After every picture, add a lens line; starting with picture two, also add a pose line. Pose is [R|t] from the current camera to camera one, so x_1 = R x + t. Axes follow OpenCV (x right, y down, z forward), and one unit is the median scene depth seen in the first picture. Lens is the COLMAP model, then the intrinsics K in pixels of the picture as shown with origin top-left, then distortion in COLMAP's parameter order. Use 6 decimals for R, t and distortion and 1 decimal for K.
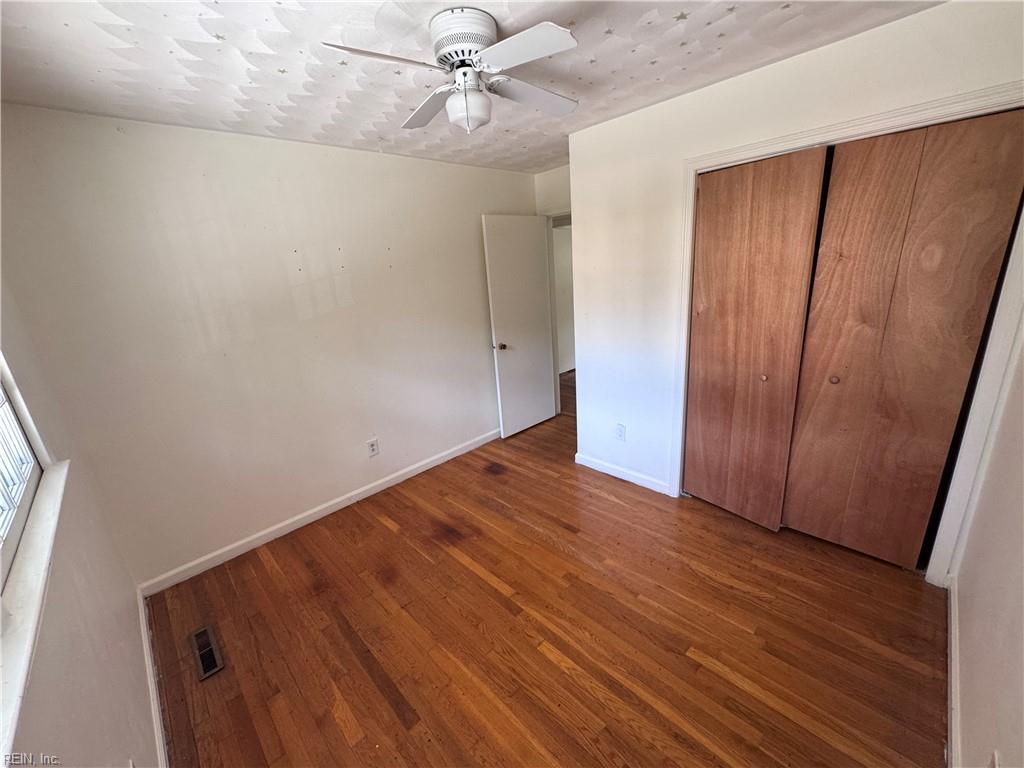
lens RADIAL K [[409.1, 0, 514.5], [0, 409.1, 385.1], [0, 0, 1]] dist [0.000903, 0.000669]
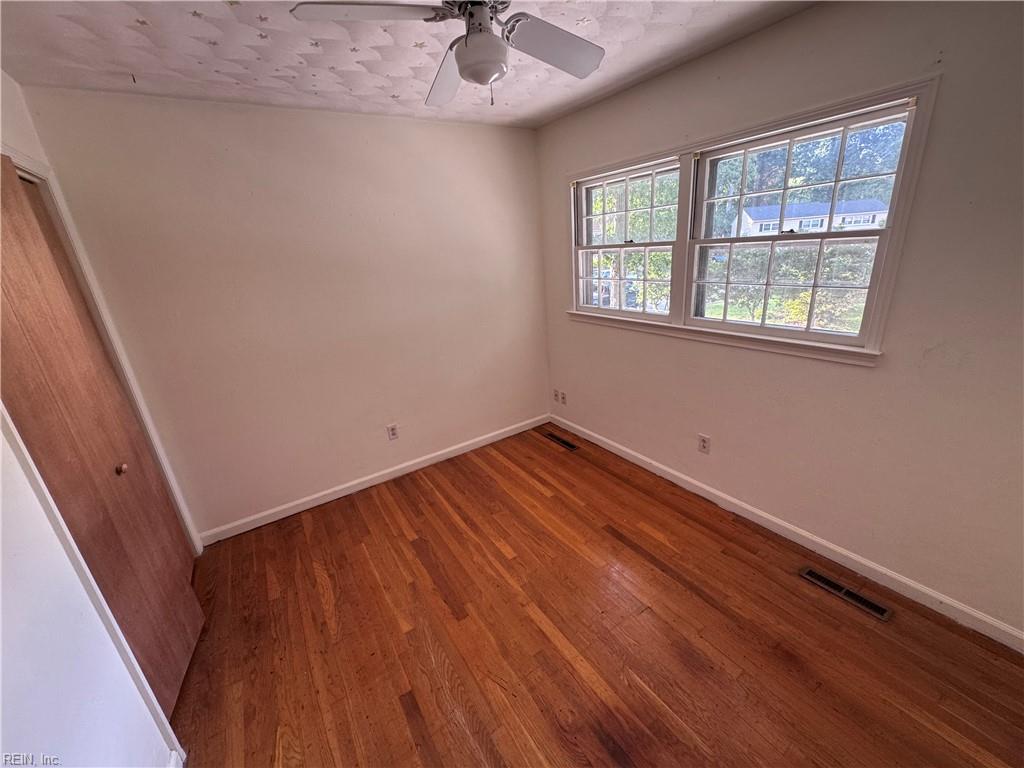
lens RADIAL K [[409.1, 0, 513.7], [0, 409.1, 383.4], [0, 0, 1]] dist [0.000903, 0.000669]
pose [[-0.969243, 0.077974, 0.233427, -0.257675], [0.199510, 0.804289, 0.559746, -0.469118], [-0.144097, 0.589100, -0.795108, 1.625724]]
